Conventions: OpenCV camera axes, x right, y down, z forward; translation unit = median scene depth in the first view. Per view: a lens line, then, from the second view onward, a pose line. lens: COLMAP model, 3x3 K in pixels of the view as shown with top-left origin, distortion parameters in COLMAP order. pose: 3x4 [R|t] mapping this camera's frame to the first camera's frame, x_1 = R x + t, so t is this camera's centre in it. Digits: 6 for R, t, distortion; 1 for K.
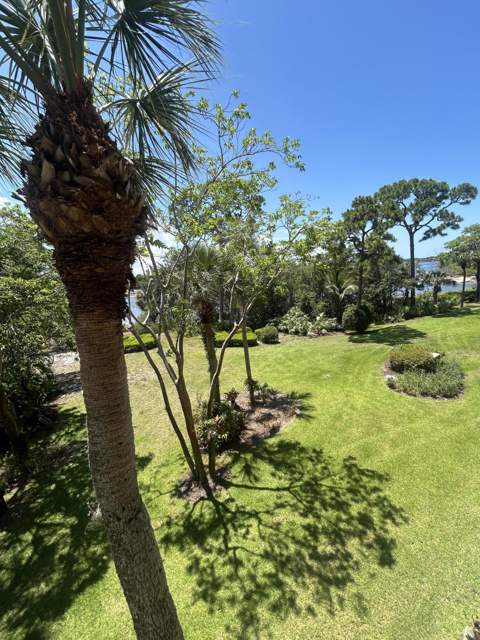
lens RADIAL K [[260.2, 0, 240.1], [0, 260.2, 320.4], [0, 0, 1]] dist [0.017318, 0.001403]
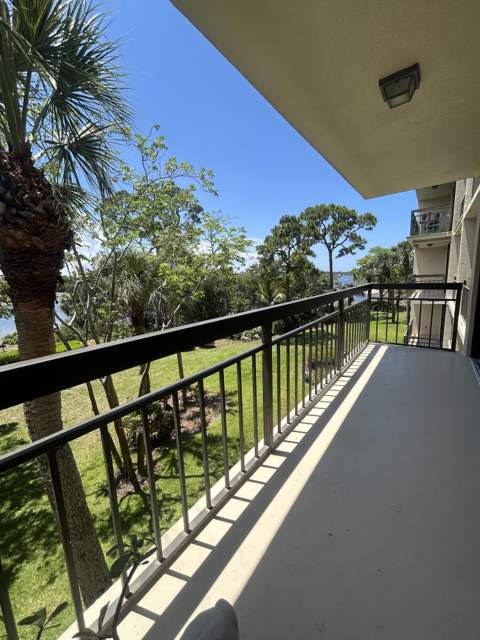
lens RADIAL K [[260.2, 0, 237.1], [0, 260.2, 320.5], [0, 0, 1]] dist [0.017318, 0.001403]
pose [[0.976770, 0.003620, 0.214260, 0.037757], [0.001909, 0.999671, -0.025593, 0.017502], [-0.214283, 0.025408, 0.976441, -0.102931]]
